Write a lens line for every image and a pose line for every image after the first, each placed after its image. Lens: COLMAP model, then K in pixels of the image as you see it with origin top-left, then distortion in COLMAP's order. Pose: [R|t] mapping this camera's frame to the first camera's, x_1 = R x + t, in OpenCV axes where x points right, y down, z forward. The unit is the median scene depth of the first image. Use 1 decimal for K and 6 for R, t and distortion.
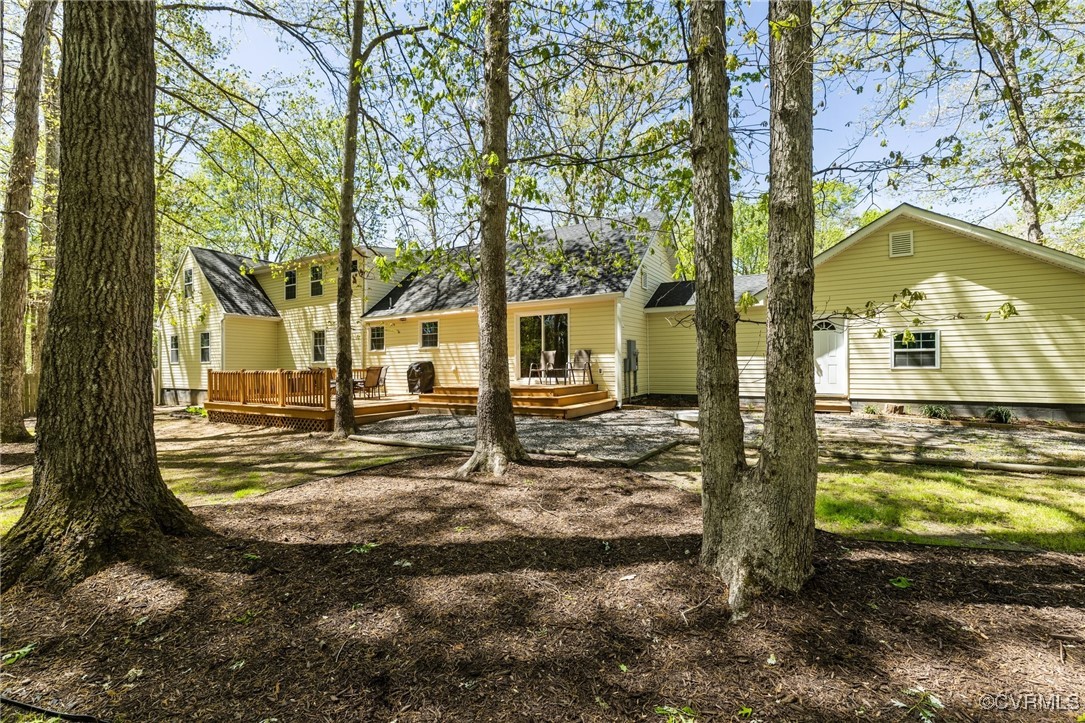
lens RADIAL K [[531.8, 0, 542.5], [0, 531.8, 361.5], [0, 0, 1]] dist [-0.013187, -0.000033]
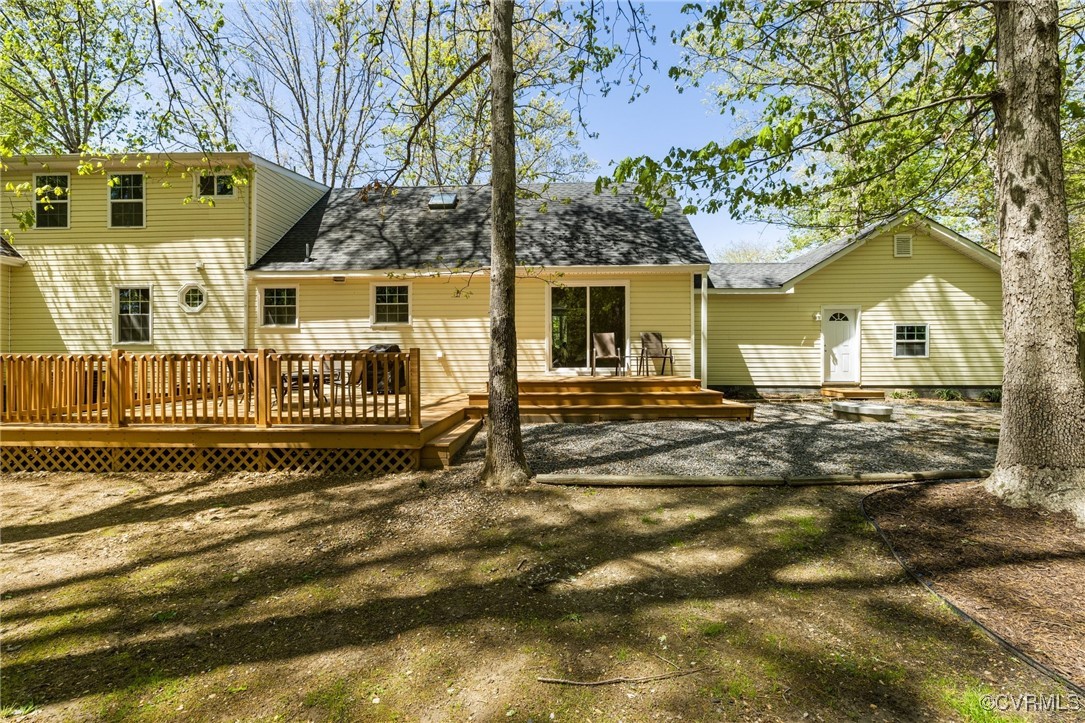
lens RADIAL K [[531.8, 0, 542.5], [0, 531.8, 361.5], [0, 0, 1]] dist [-0.013187, -0.000033]
pose [[0.848189, 0.000267, 0.529694, -0.477090], [-0.009786, 0.999837, 0.015166, 0.010746], [-0.529604, -0.018047, 0.848053, 0.390529]]
